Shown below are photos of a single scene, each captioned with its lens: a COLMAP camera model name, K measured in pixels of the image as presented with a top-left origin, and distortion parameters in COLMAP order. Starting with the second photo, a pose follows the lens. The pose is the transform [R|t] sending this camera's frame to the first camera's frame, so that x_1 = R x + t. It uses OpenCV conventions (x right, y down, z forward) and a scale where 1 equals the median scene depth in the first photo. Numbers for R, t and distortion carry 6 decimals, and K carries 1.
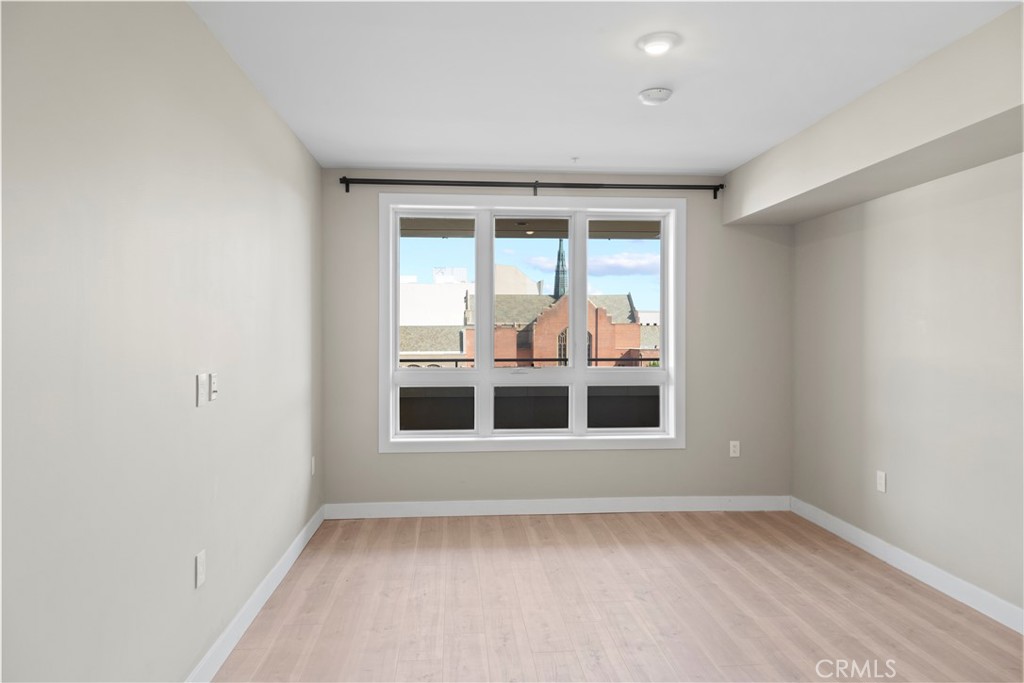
lens RADIAL K [[666.7, 0, 512.0], [0, 666.7, 328.0], [0, 0, 1]] dist [-0.000158, -0.000889]
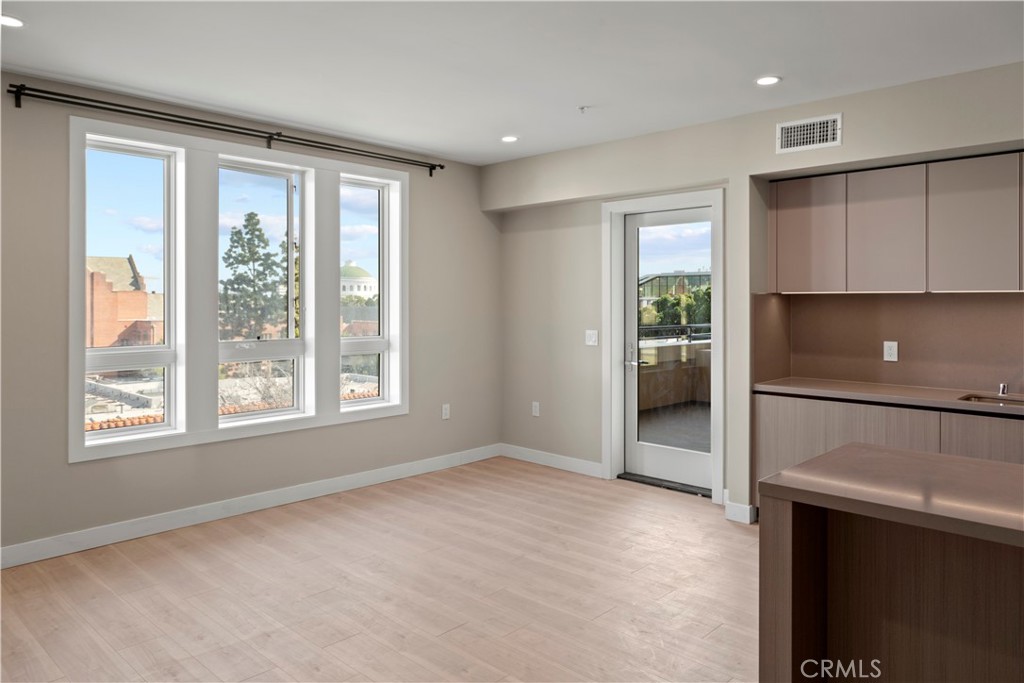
lens RADIAL K [[687.2, 0, 515.5], [0, 687.2, 303.2], [0, 0, 1]] dist [0.006500, 0.001191]
pose [[0.750924, -0.001082, 0.660388, -0.317115], [-0.004909, 0.999962, 0.007220, 0.000058], [-0.660371, -0.008664, 0.750890, 0.085734]]
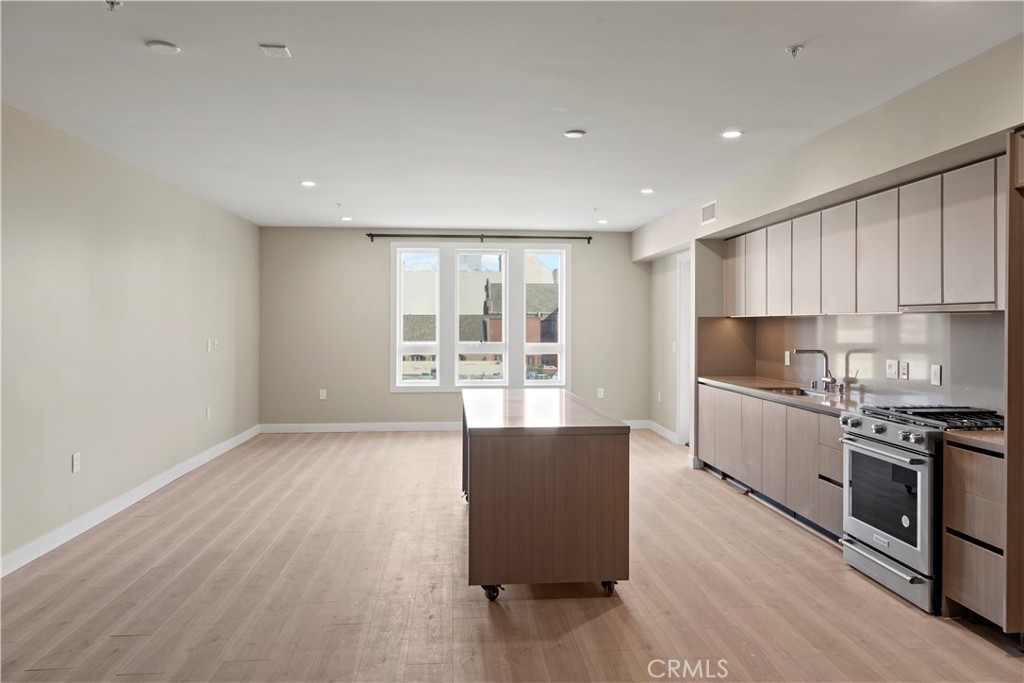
lens RADIAL K [[666.7, 0, 512.0], [0, 666.7, 328.0], [0, 0, 1]] dist [-0.000158, -0.000889]
pose [[0.999847, 0.000819, 0.017448, 0.080174], [-0.001065, 0.999900, 0.014082, -0.004723], [-0.017435, -0.014098, 0.999749, -0.684776]]
